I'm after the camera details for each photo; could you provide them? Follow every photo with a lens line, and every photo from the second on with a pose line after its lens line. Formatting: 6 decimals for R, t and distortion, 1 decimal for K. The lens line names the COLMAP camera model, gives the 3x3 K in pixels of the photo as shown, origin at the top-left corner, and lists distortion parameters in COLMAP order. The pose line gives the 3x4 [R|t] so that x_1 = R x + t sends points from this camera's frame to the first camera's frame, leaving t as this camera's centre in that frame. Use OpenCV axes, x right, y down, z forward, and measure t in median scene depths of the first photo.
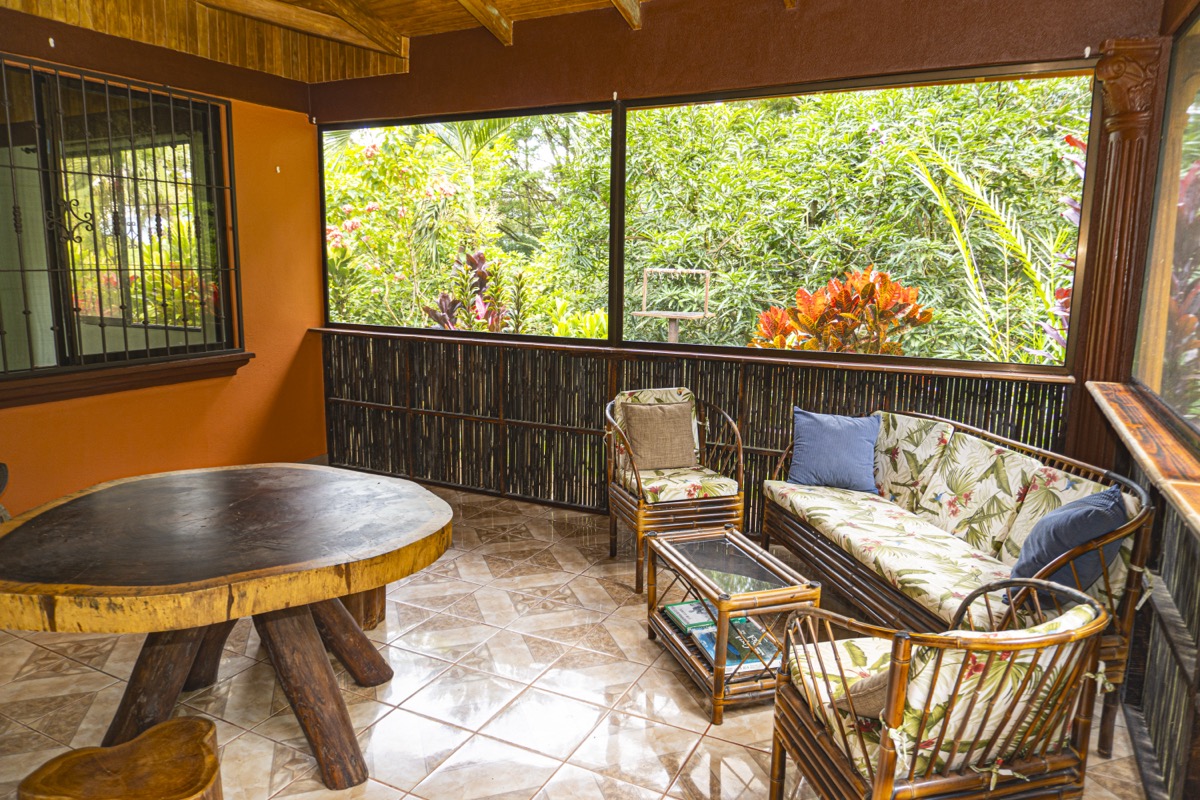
lens RADIAL K [[812.2, 0, 598.9], [0, 812.2, 395.6], [0, 0, 1]] dist [-0.030586, -0.005710]
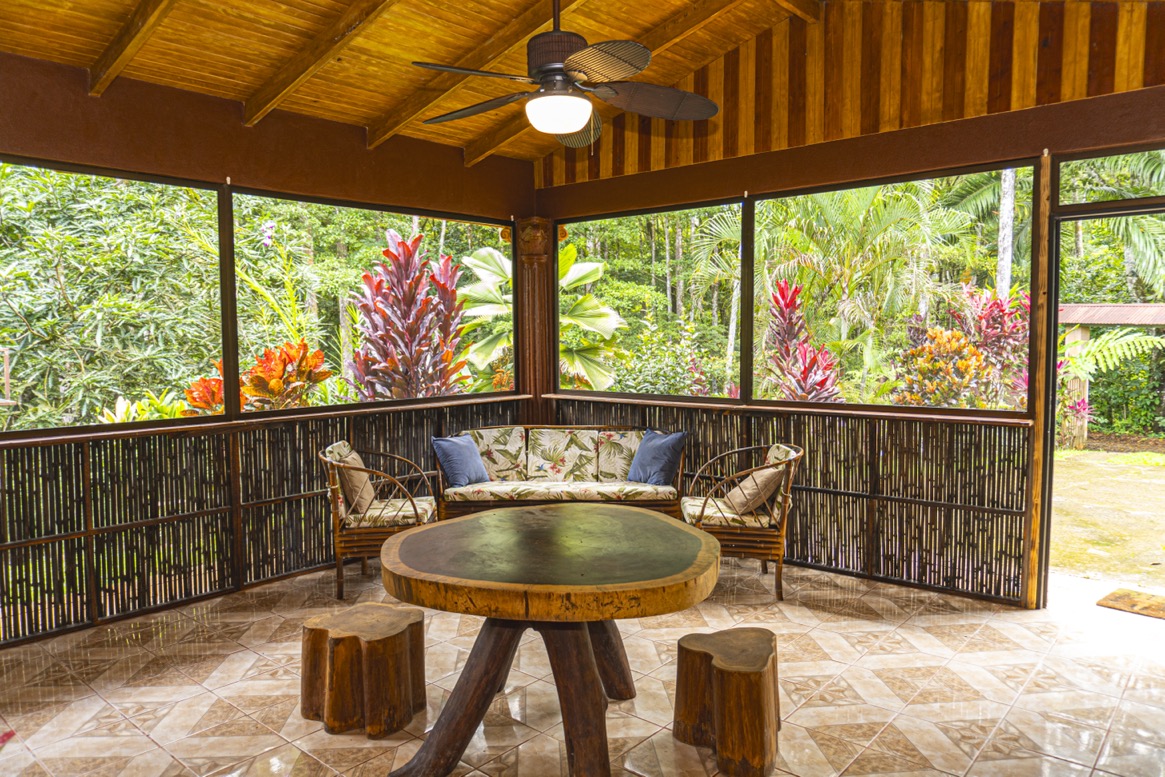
lens RADIAL K [[788.5, 0, 583.5], [0, 788.5, 386.7], [0, 0, 1]] dist [-0.030586, -0.005710]
pose [[0.238133, -0.072756, 0.968503, -1.093212], [0.173416, 0.984351, 0.031308, -0.074575], [-0.955625, 0.160499, 0.247024, 0.444703]]
